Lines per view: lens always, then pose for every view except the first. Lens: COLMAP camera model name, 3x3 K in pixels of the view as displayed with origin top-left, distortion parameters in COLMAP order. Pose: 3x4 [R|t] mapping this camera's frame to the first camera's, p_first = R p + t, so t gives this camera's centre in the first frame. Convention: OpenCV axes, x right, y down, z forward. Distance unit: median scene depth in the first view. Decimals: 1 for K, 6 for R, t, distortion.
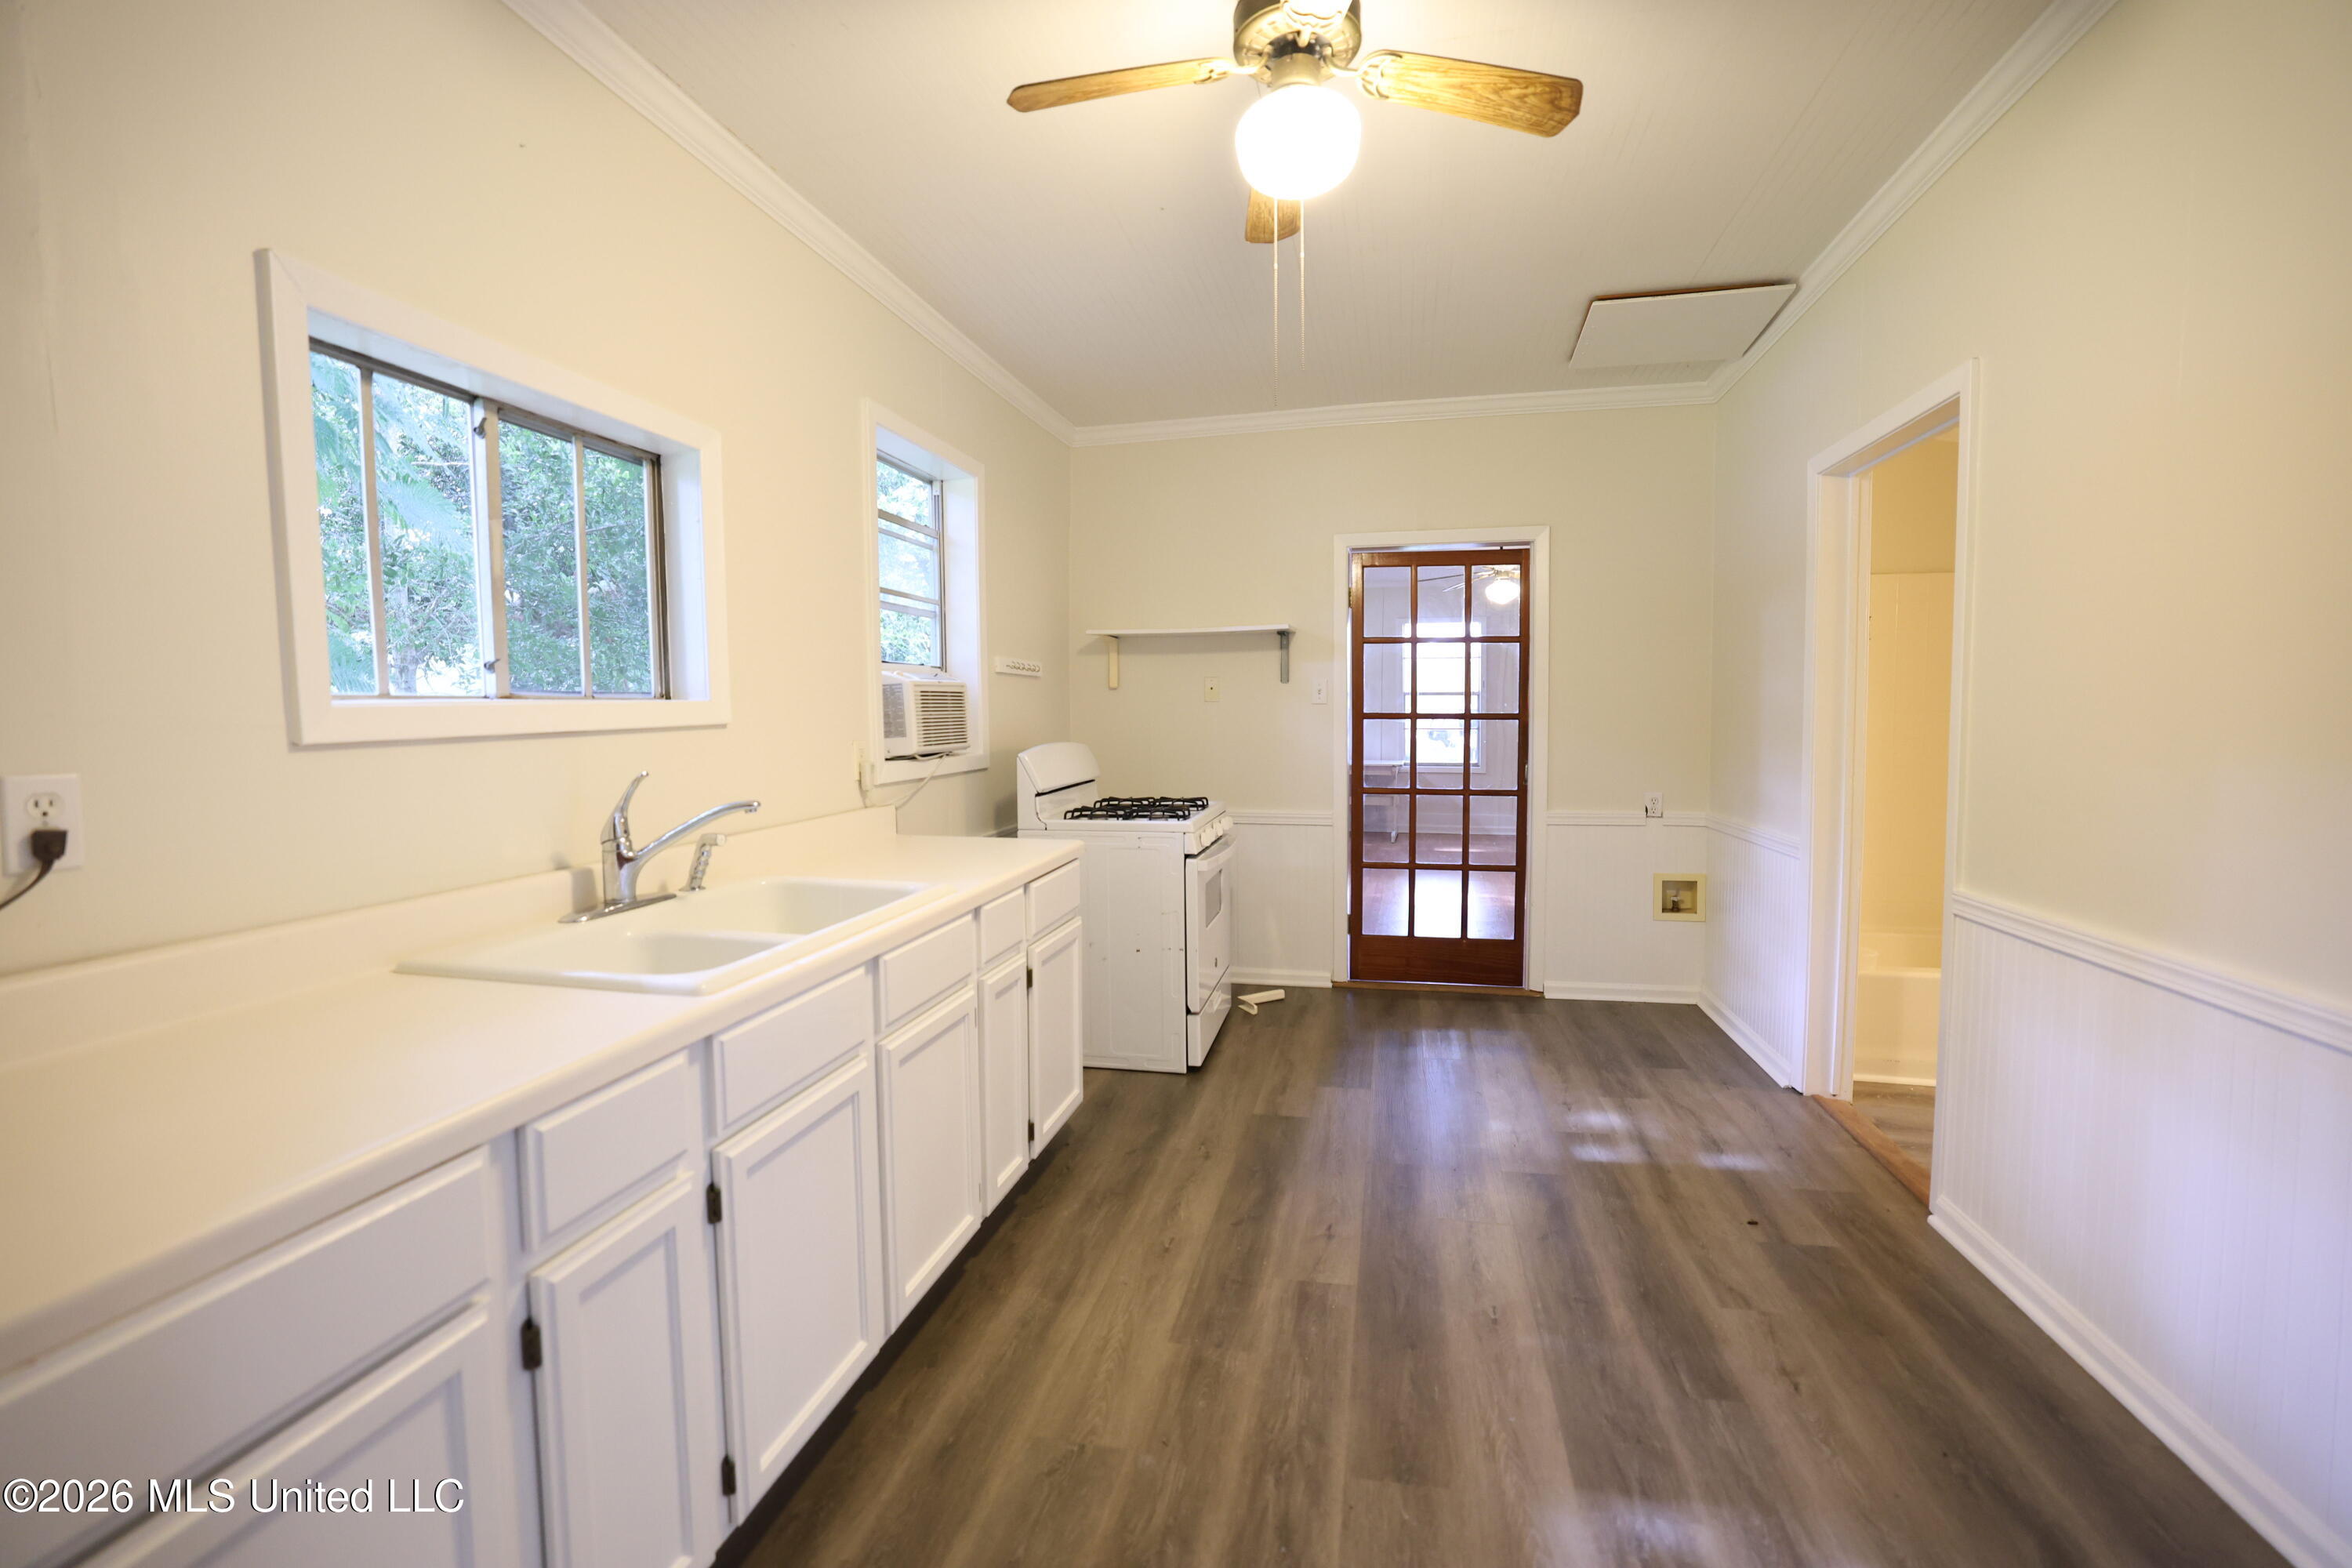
lens RADIAL K [[1009.1, 0, 1172.9], [0, 1009.1, 772.0], [0, 0, 1]] dist [-0.045582, 0.017224]
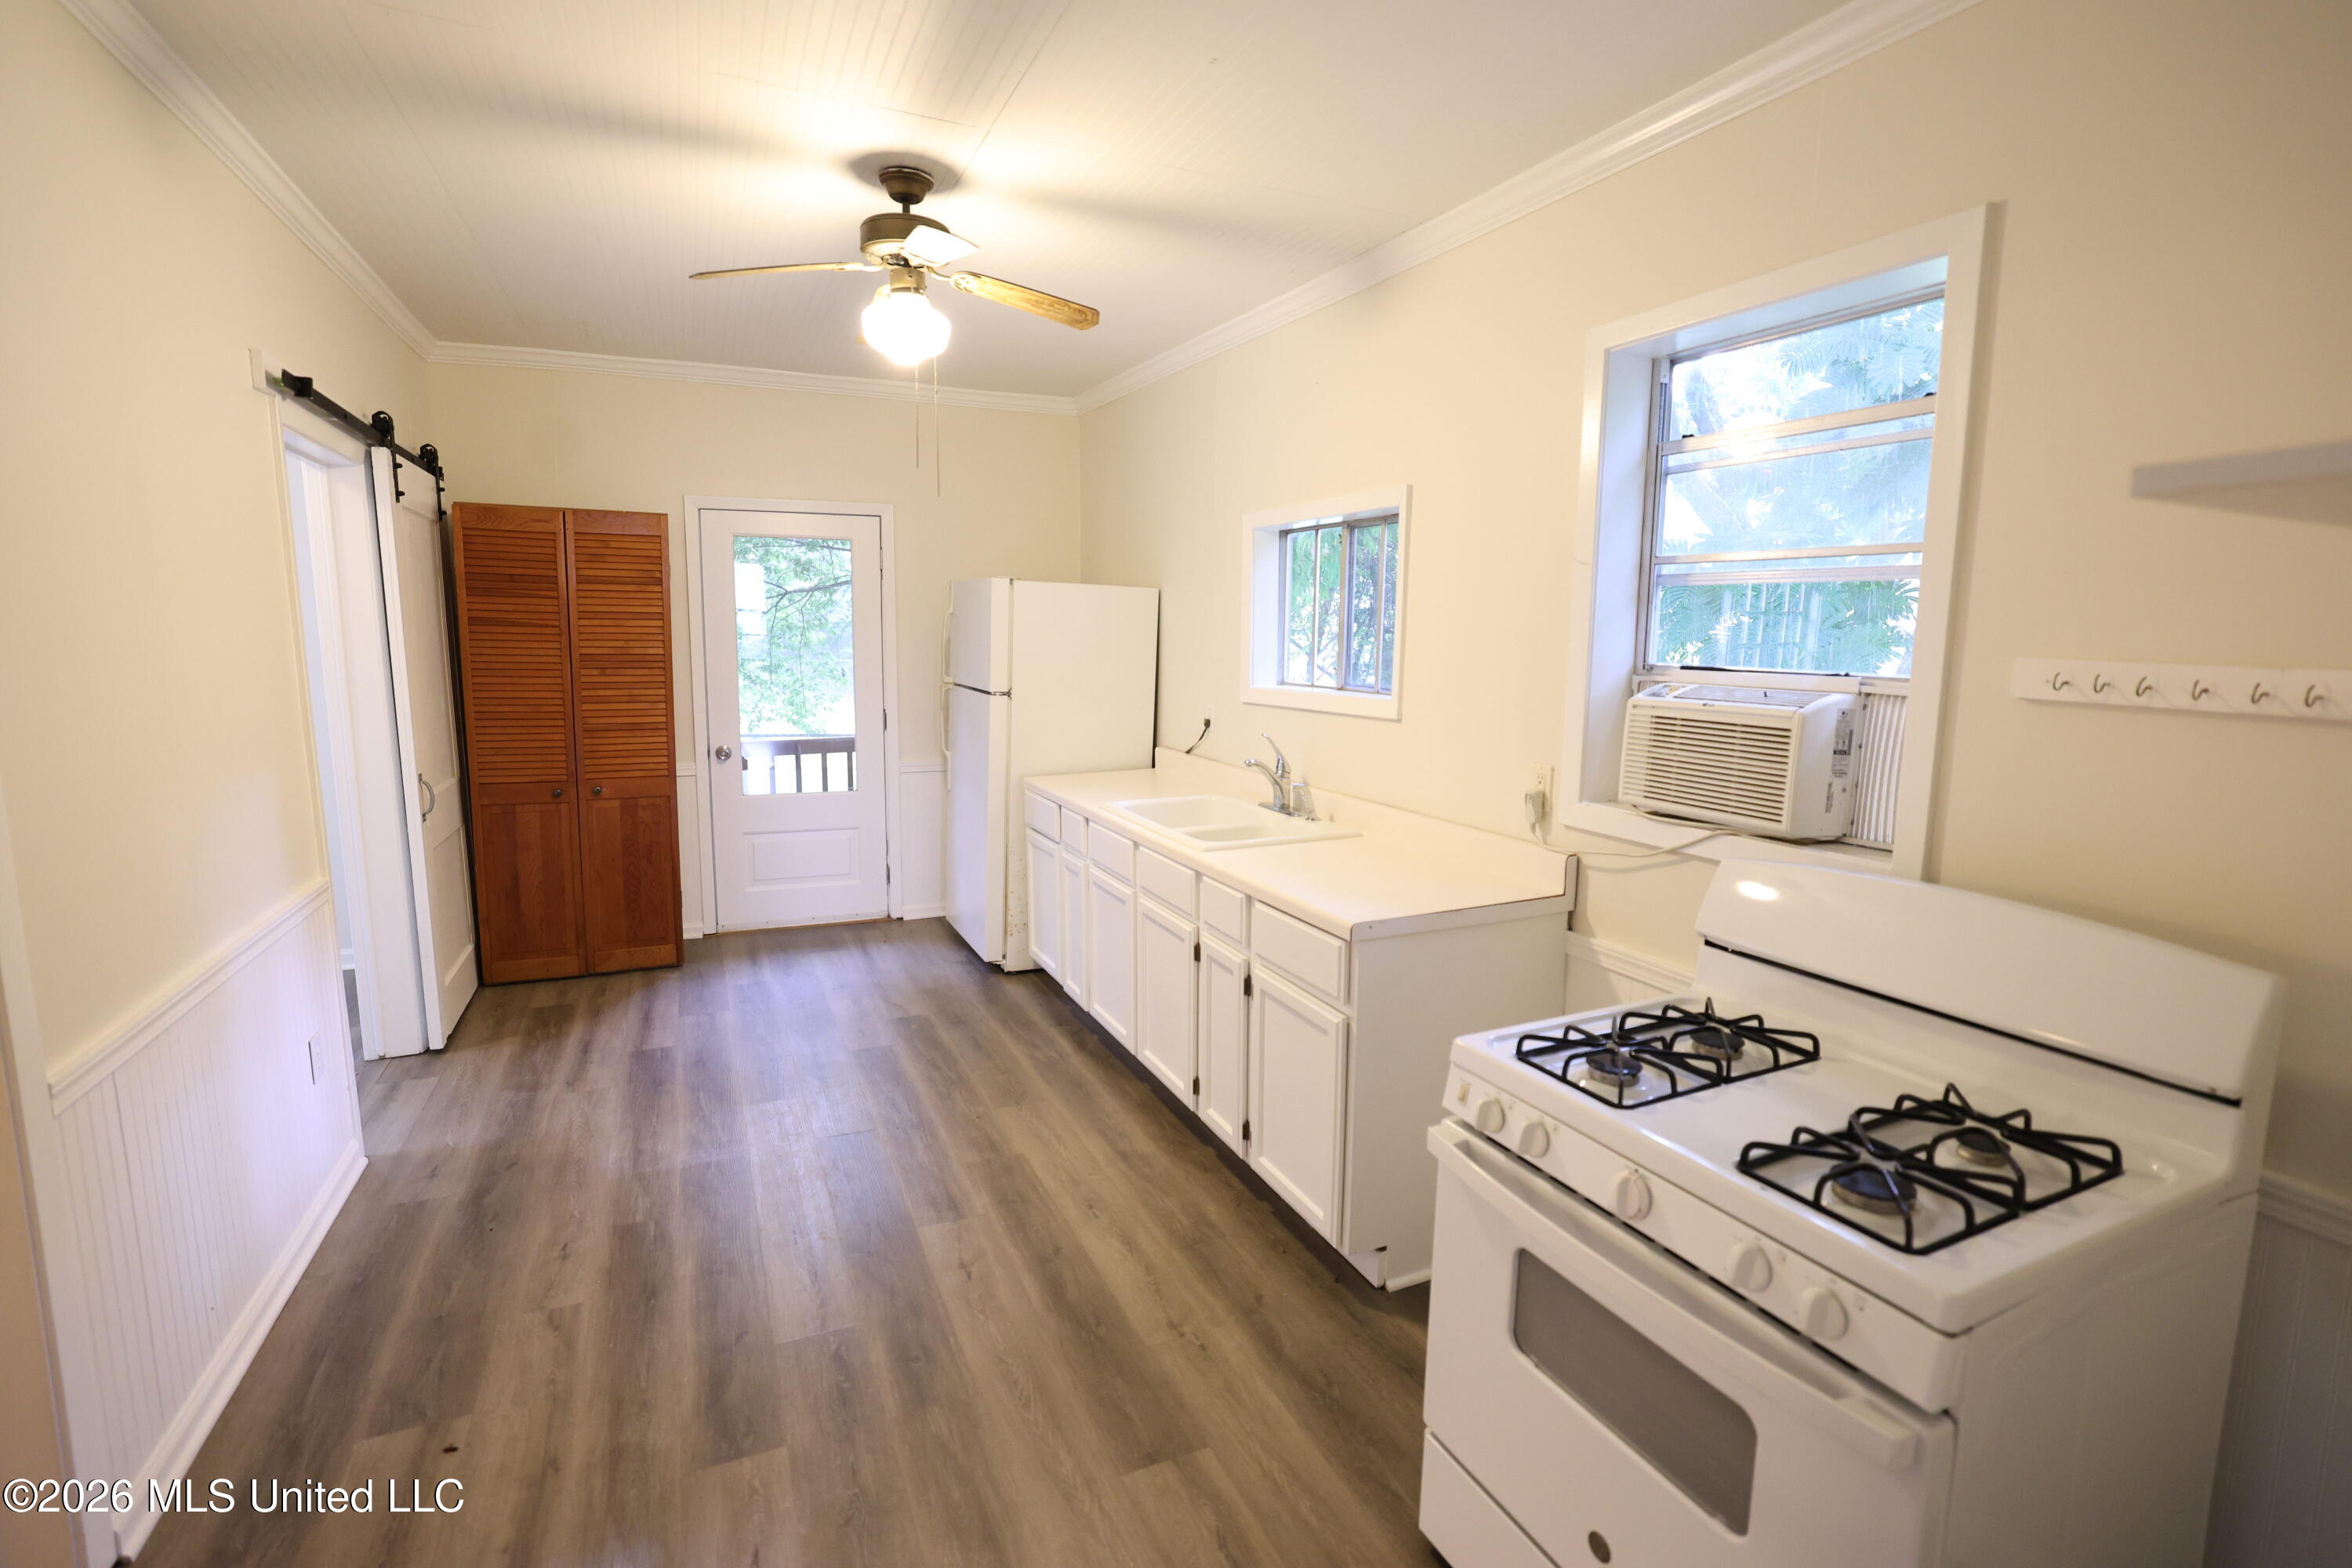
lens RADIAL K [[1077.0, 0, 1171.1], [0, 1077.0, 773.4], [0, 0, 1]] dist [-0.028194, 0.000590]
pose [[-0.801050, 0.083952, -0.592681, 0.654175], [-0.038912, 0.980719, 0.191509, -0.254894], [0.597331, 0.176471, -0.782339, 2.107693]]
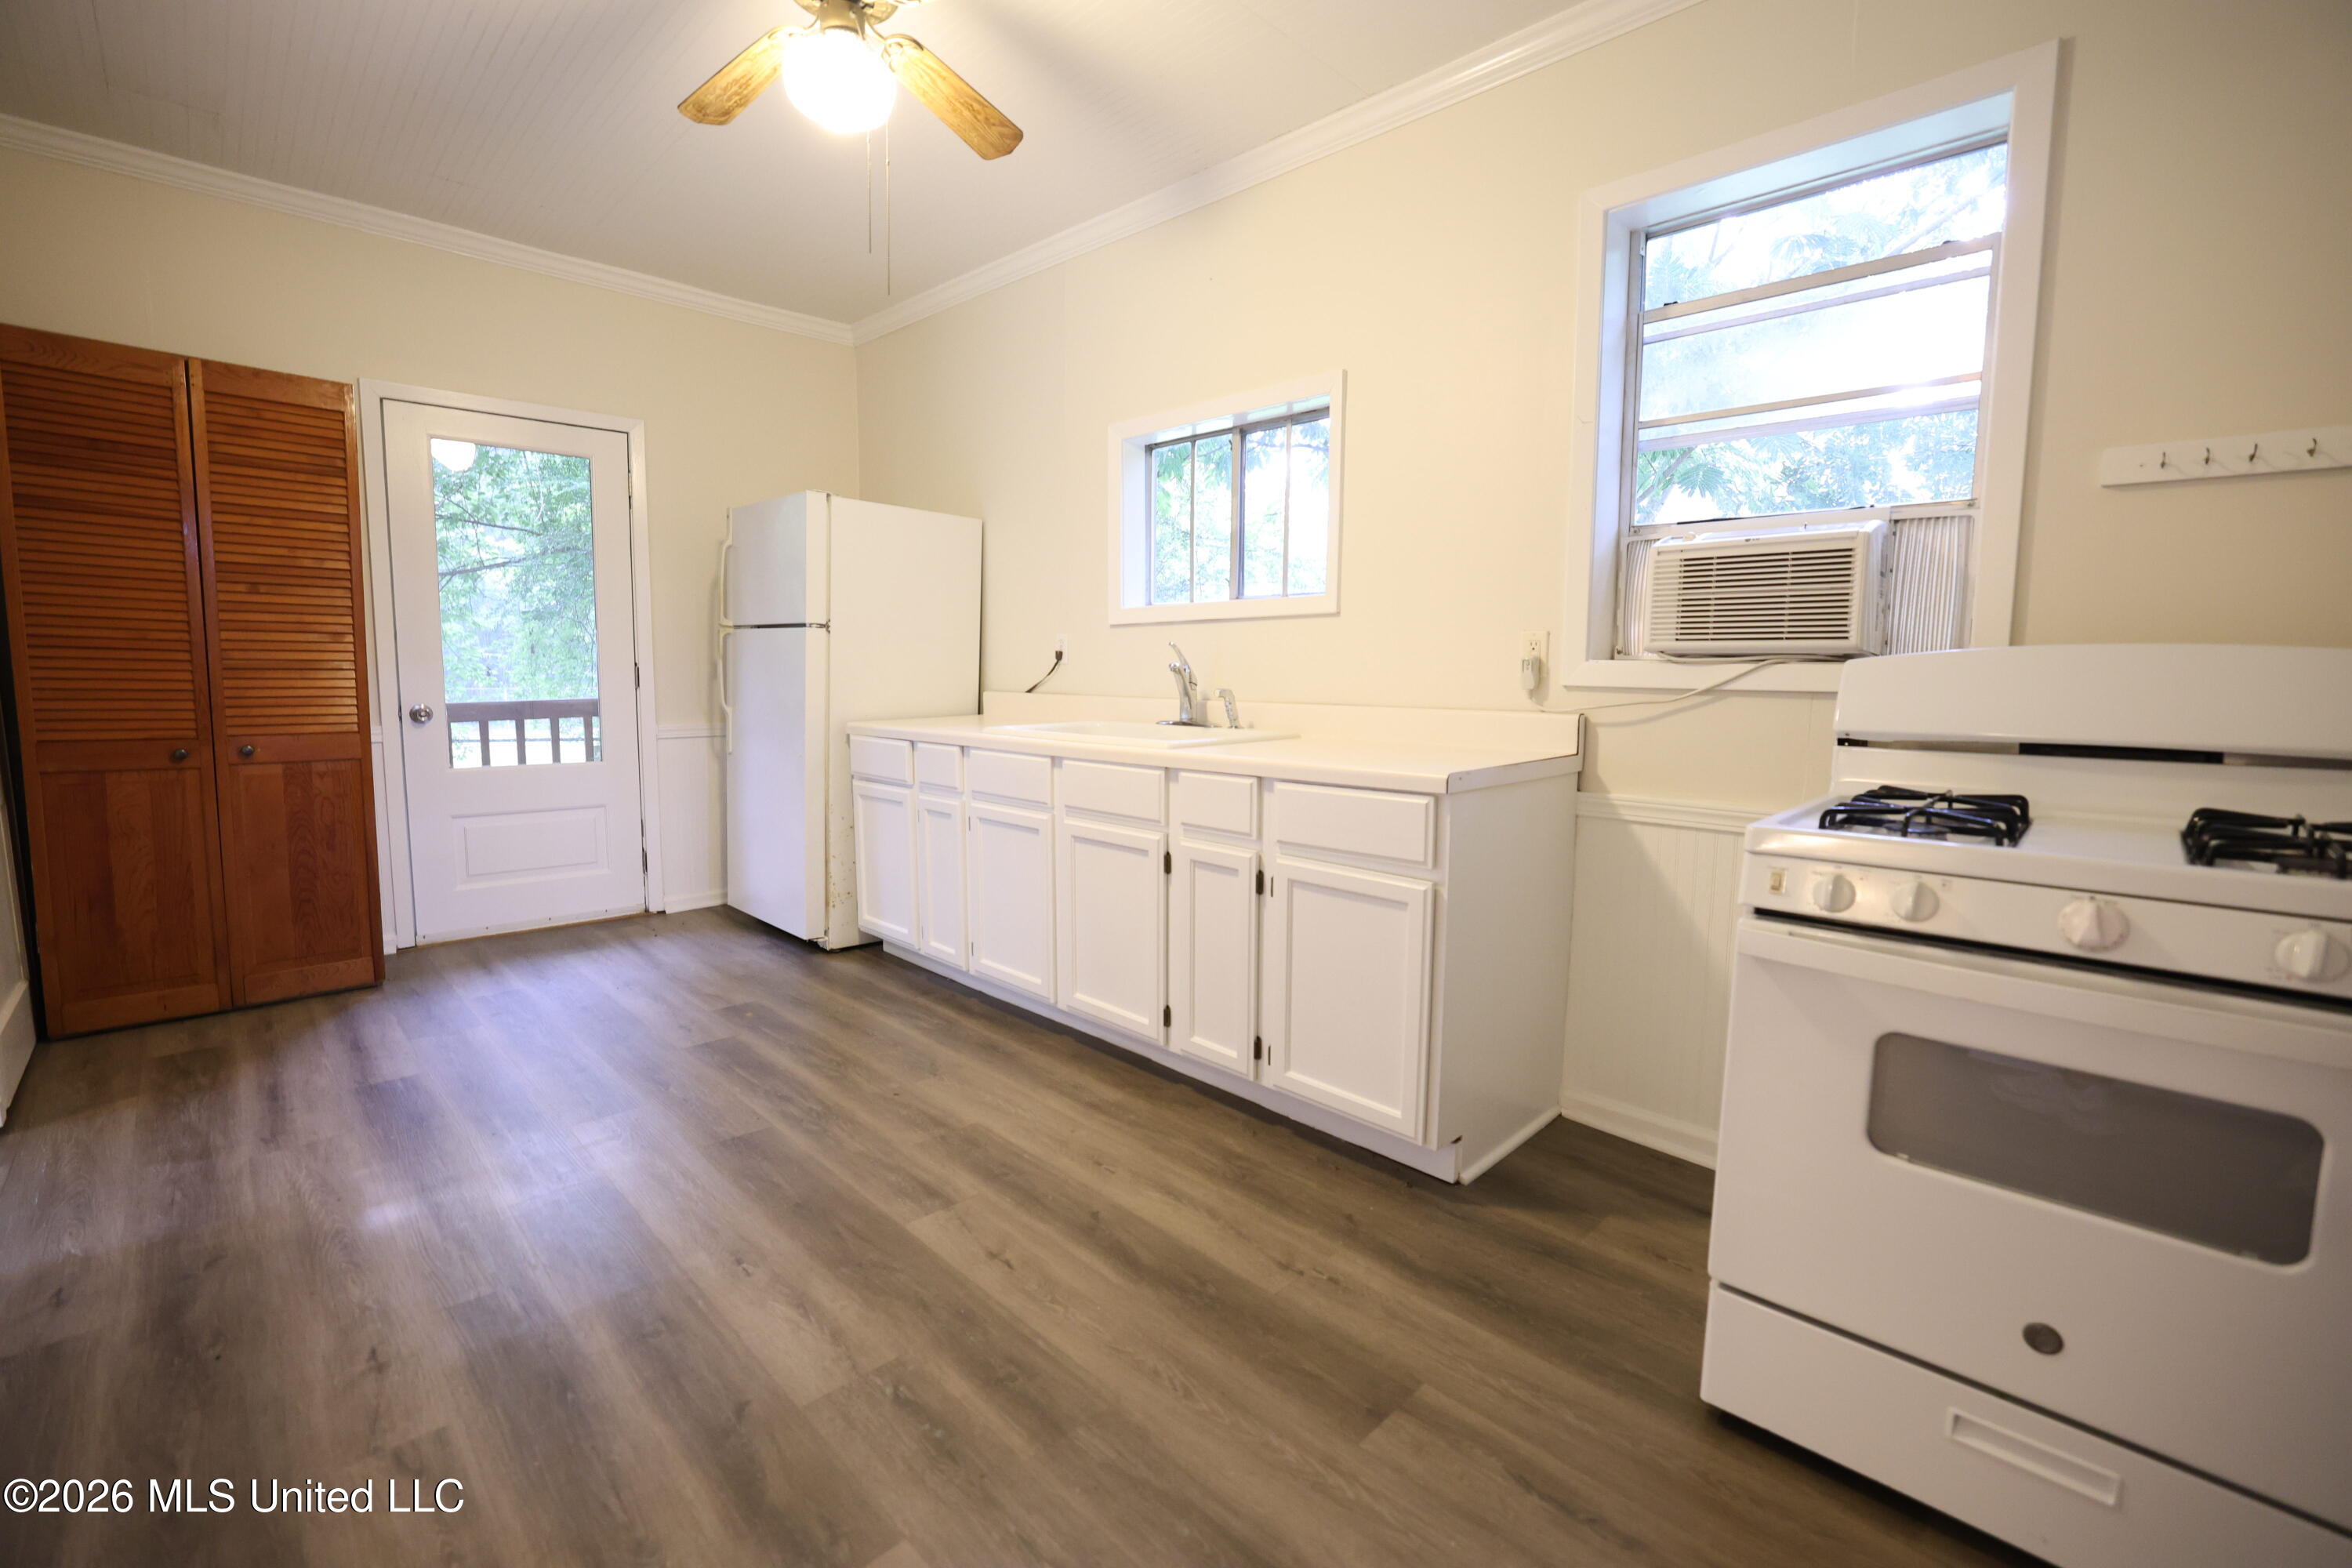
lens RADIAL K [[1009.1, 0, 1172.9], [0, 1009.1, 772.0], [0, 0, 1]] dist [-0.045582, 0.017224]
pose [[-0.538684, 0.094469, -0.837195, 0.782489], [-0.054279, 0.987738, 0.146382, -0.028330], [0.840757, 0.124296, -0.526951, 1.667458]]
